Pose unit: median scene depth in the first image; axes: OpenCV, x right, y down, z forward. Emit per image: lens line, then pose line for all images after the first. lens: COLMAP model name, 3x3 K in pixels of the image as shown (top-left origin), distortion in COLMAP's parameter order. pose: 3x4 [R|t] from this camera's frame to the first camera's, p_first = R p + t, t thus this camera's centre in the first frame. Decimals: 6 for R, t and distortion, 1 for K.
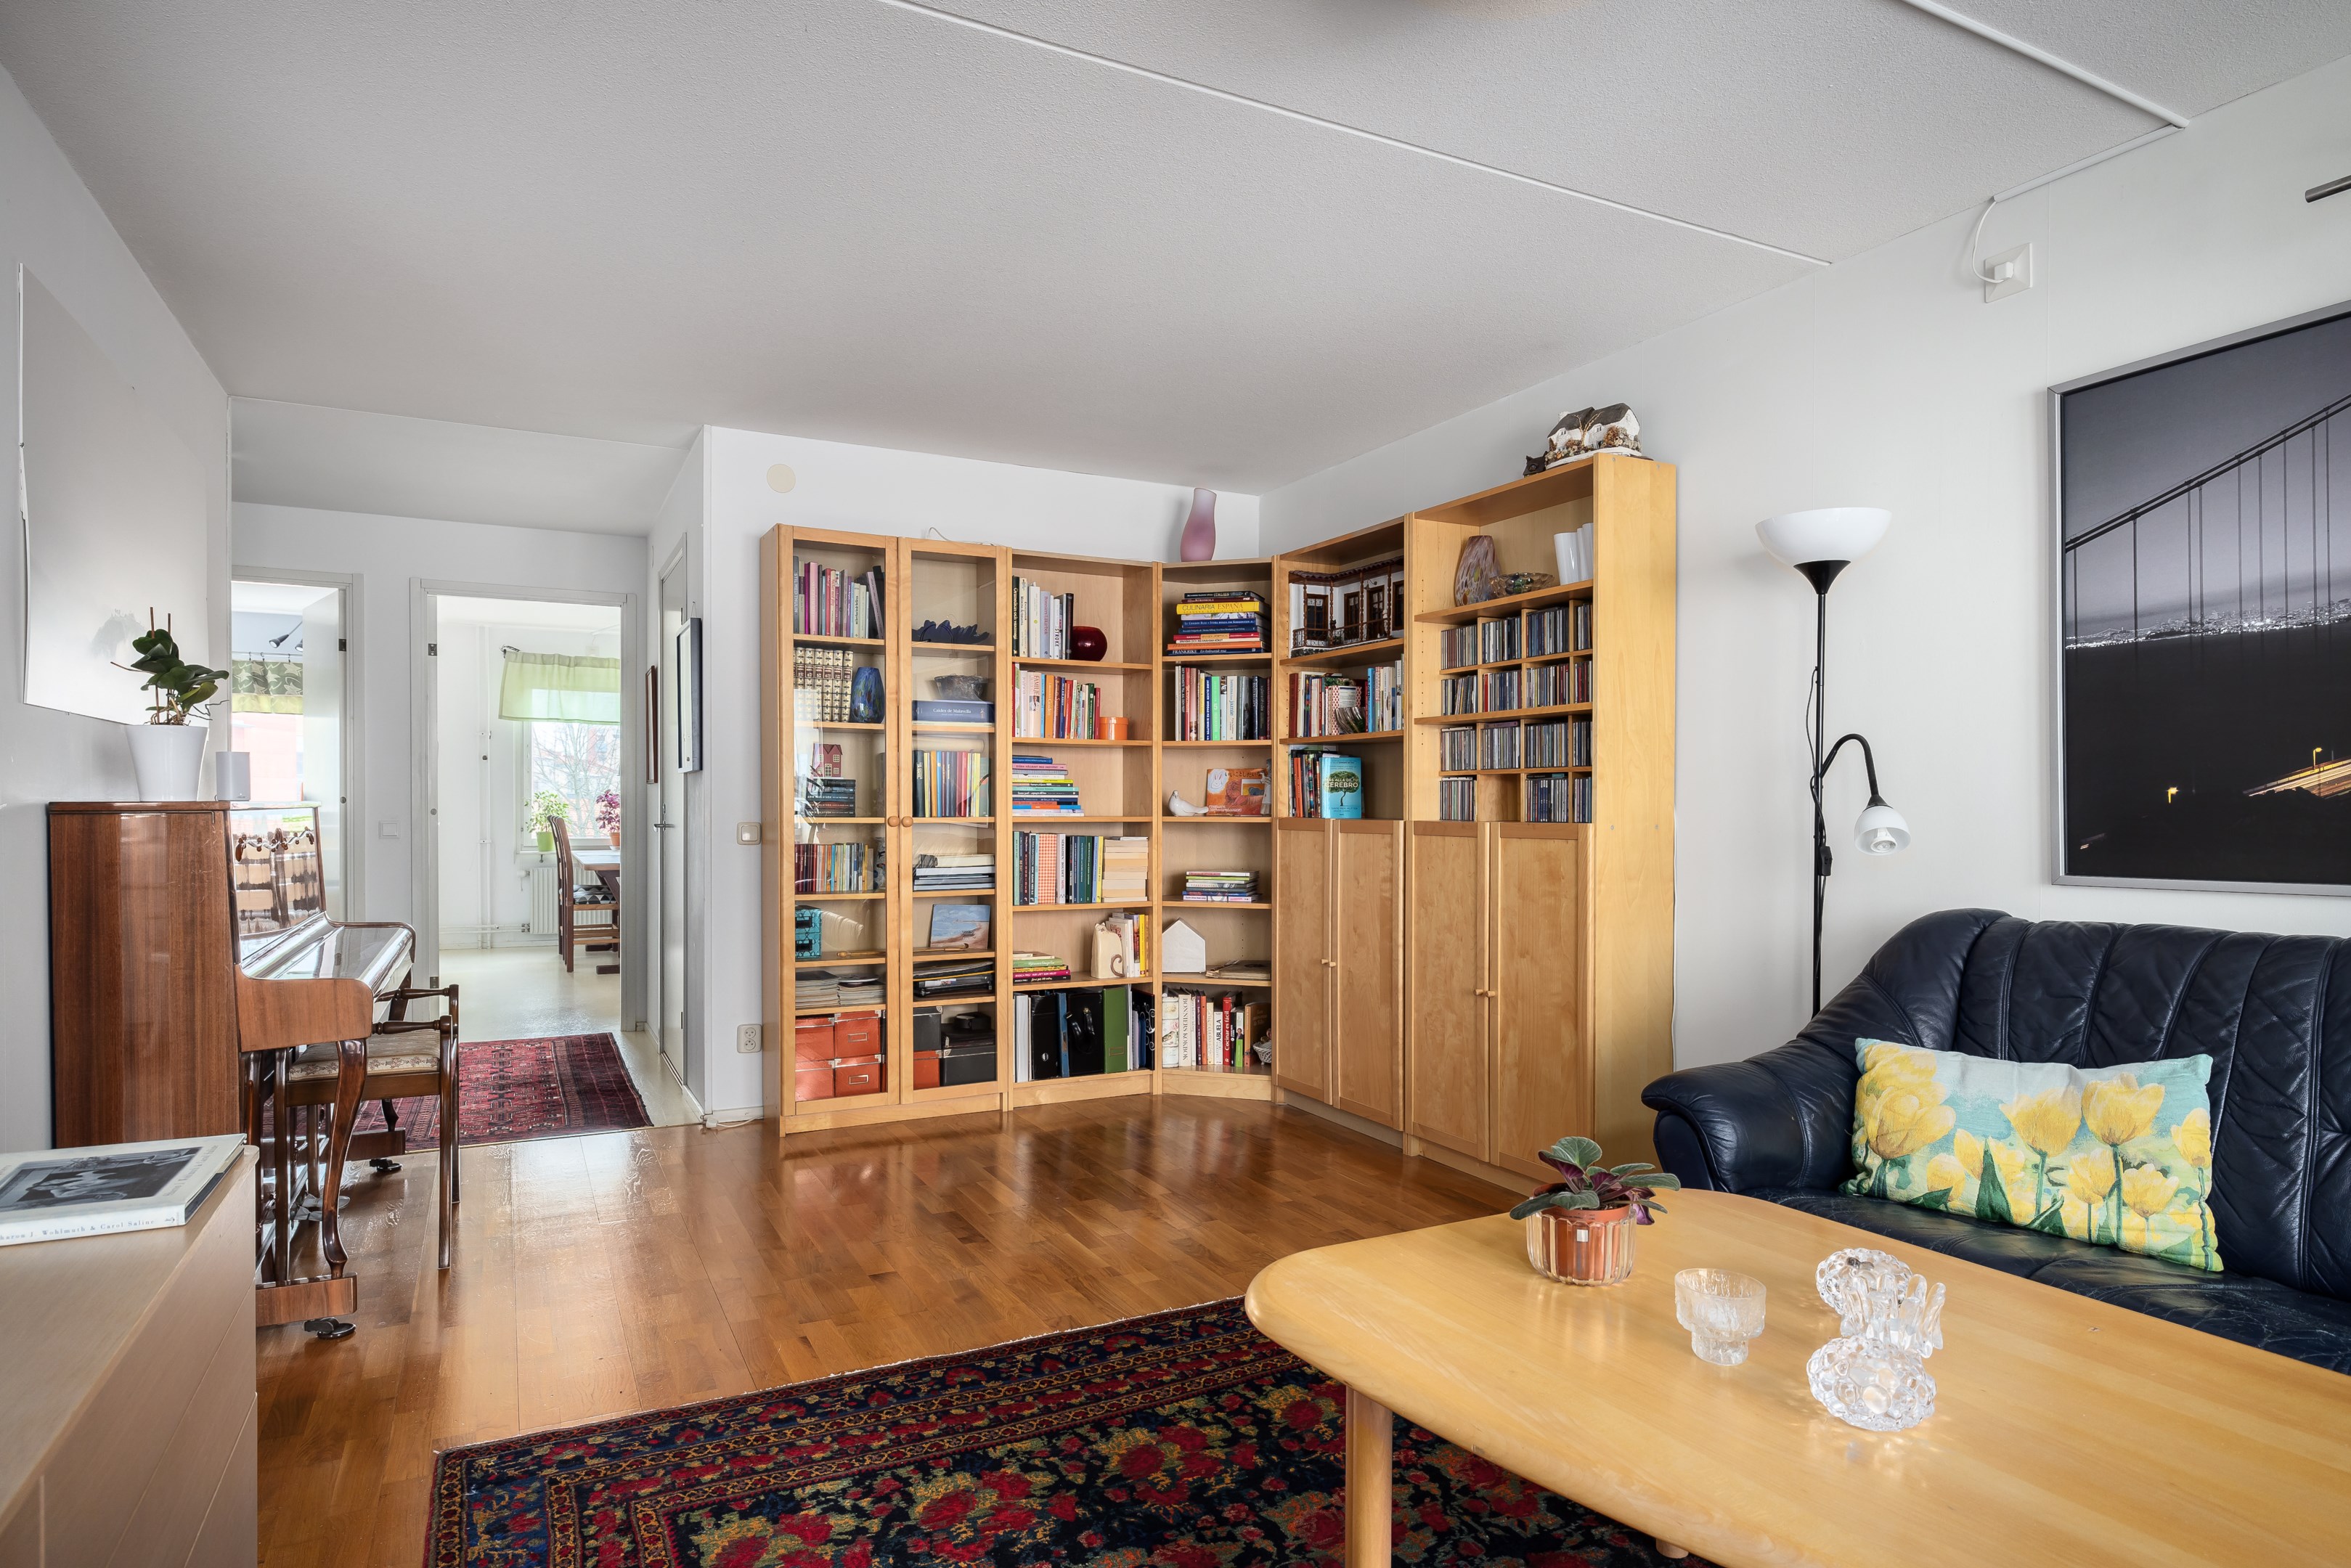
lens RADIAL K [[1322.0, 0, 1177.4], [0, 1322.0, 806.8], [0, 0, 1]] dist [-0.000409, -0.000383]
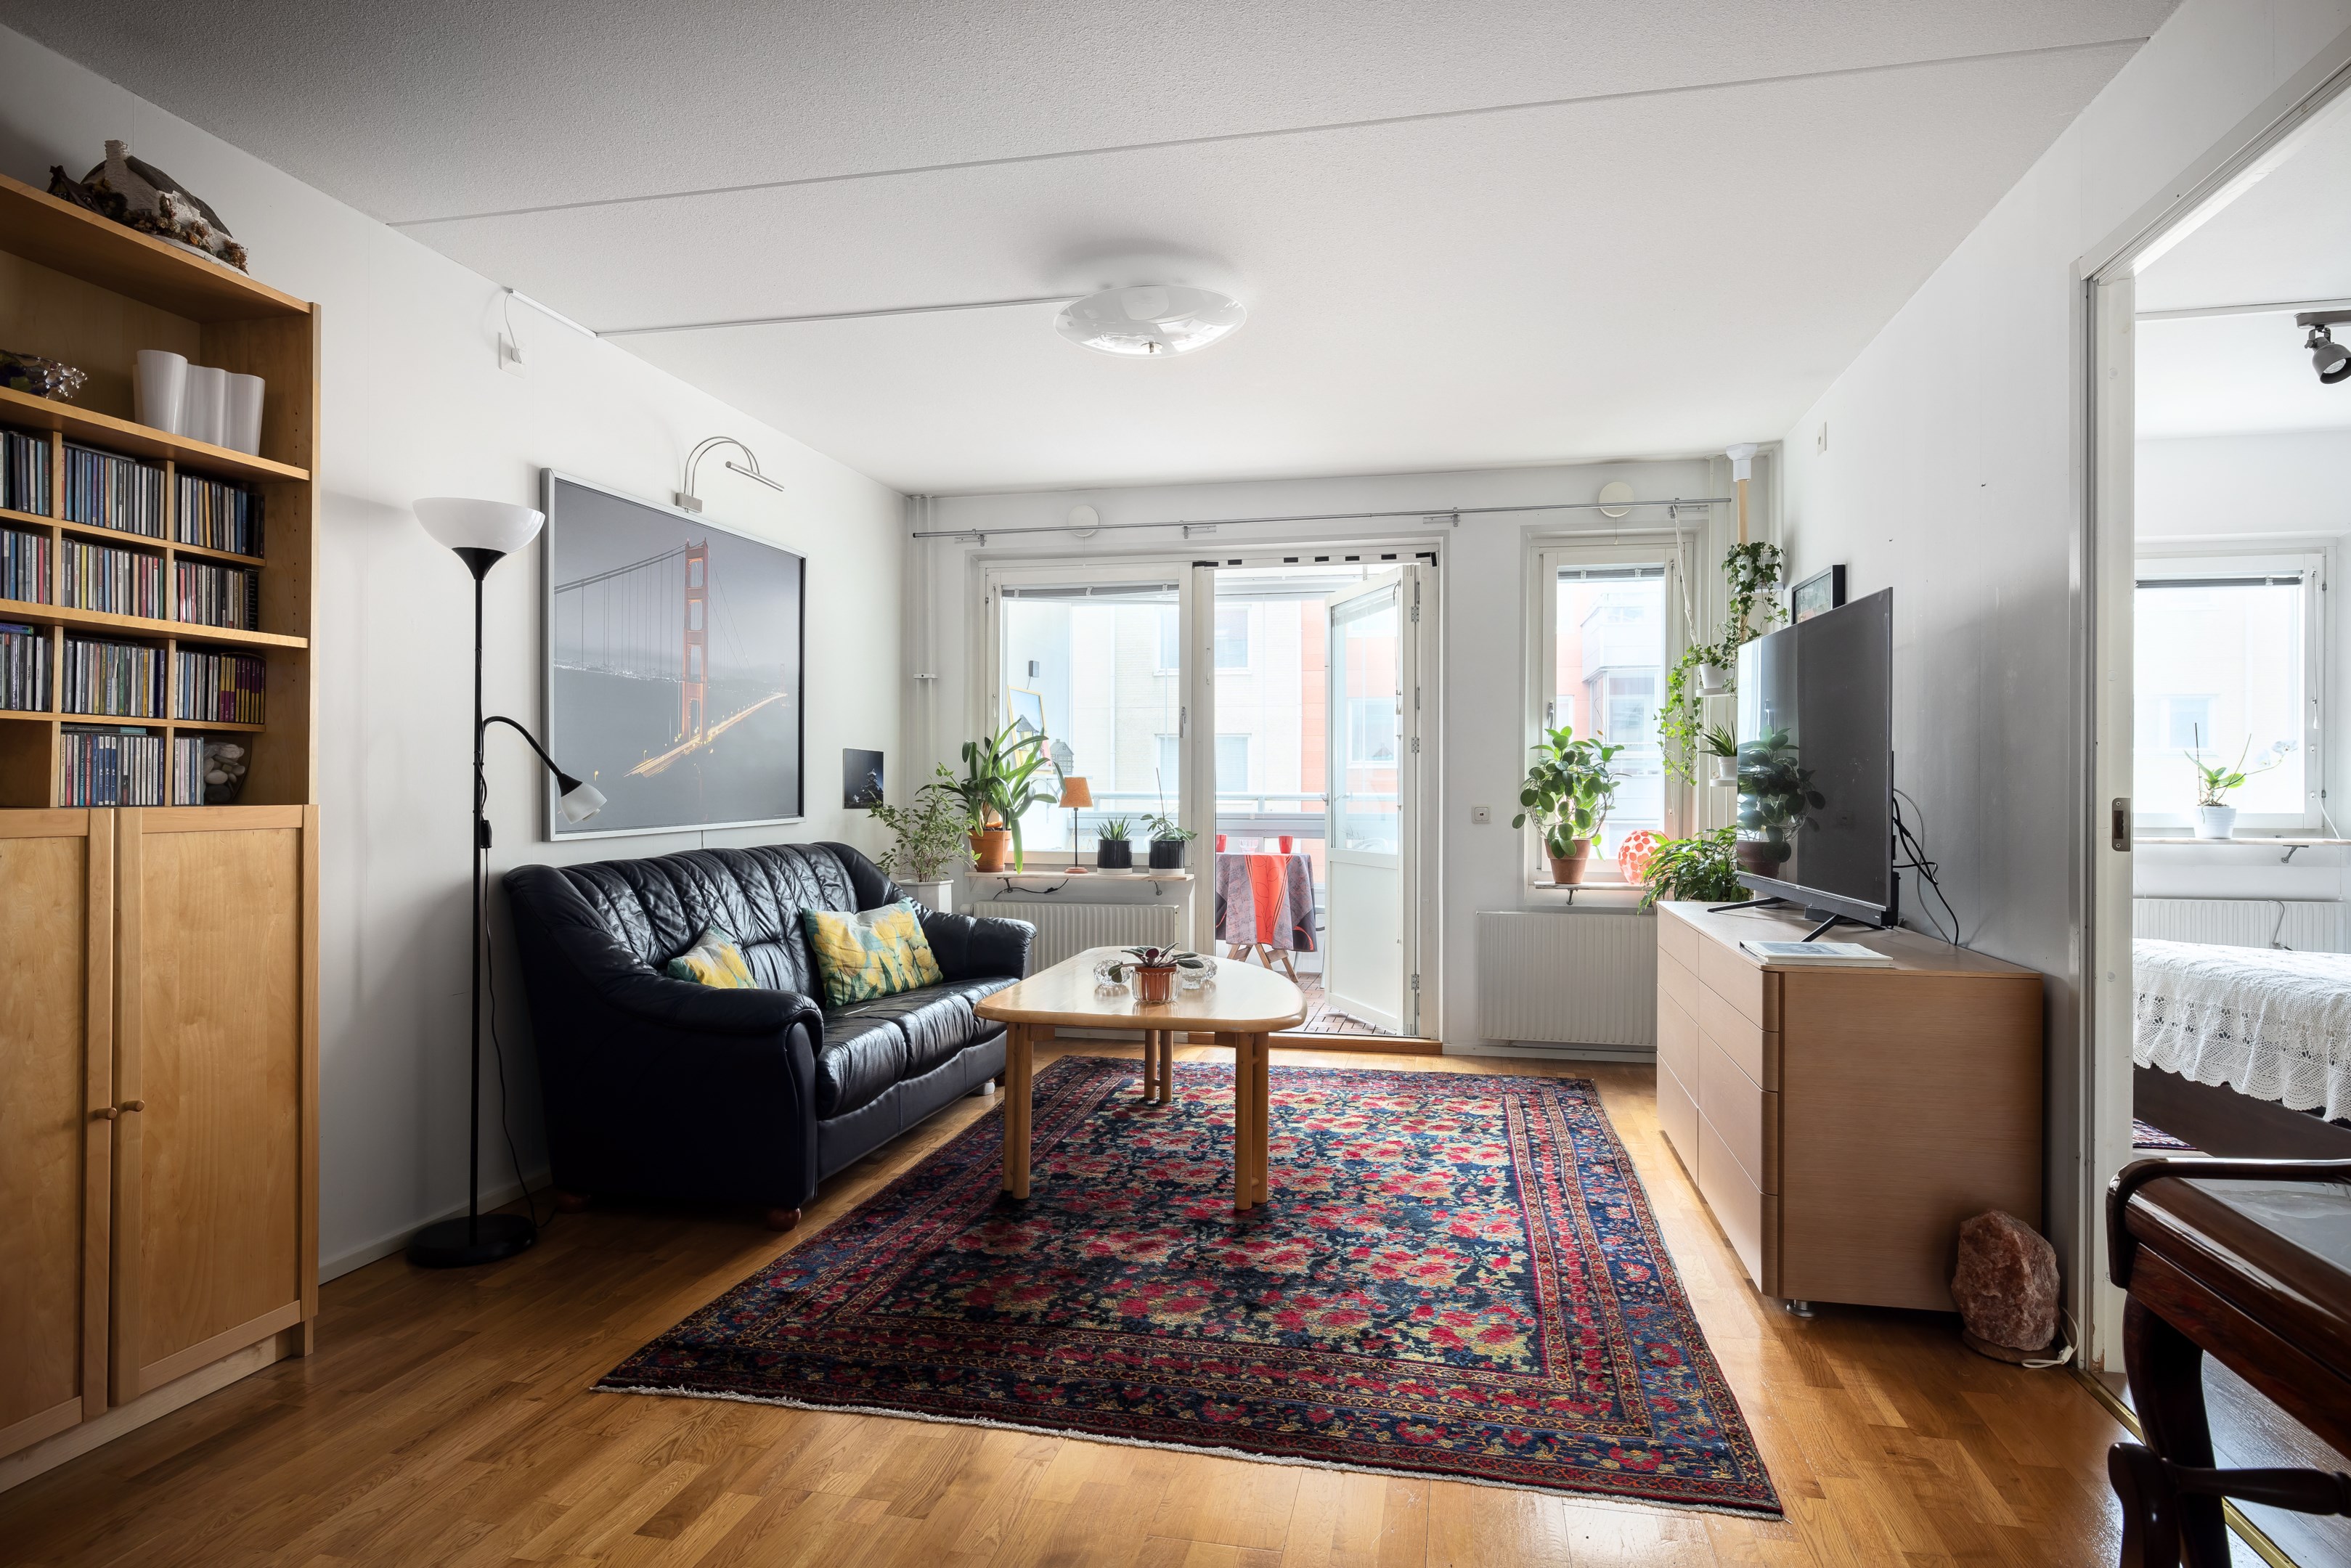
lens RADIAL K [[1322.0, 0, 1176.8], [0, 1322.0, 781.8], [0, 0, 1]] dist [-0.000409, -0.000383]
pose [[-0.773560, -0.001307, 0.633722, -0.749546], [-0.005169, 0.999978, -0.004246, 0.000841], [-0.633702, -0.006560, -0.773549, 1.814087]]
